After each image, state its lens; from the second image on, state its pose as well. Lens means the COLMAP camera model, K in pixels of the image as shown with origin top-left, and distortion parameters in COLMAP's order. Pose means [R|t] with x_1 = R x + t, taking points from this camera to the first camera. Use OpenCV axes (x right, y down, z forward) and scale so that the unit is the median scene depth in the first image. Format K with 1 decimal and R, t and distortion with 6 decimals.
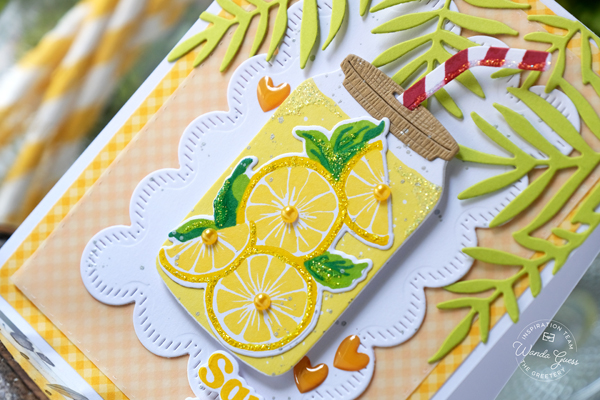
lens RADIAL K [[3002.7, 0, 300.0], [0, 3002.7, 200.0], [0, 0, 1]] dist [-0.338678, -16.126414]
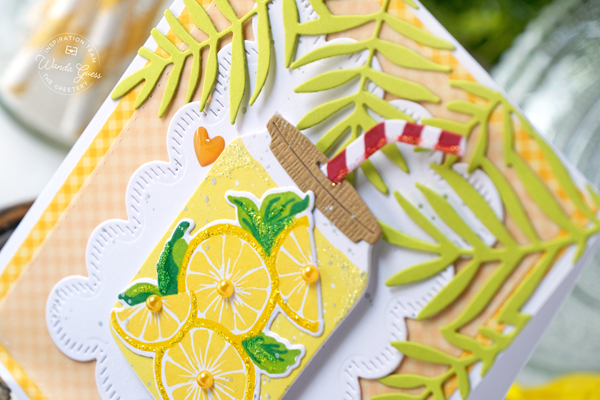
lens RADIAL K [[3002.7, 0, 300.0], [0, 3002.7, 200.0], [0, 0, 1]] dist [-0.338678, -16.126414]
pose [[0.964137, -0.028879, -0.263830, 0.267265], [0.106757, 0.952297, 0.285891, -0.287234], [0.242988, -0.303804, 0.921227, 0.152164]]
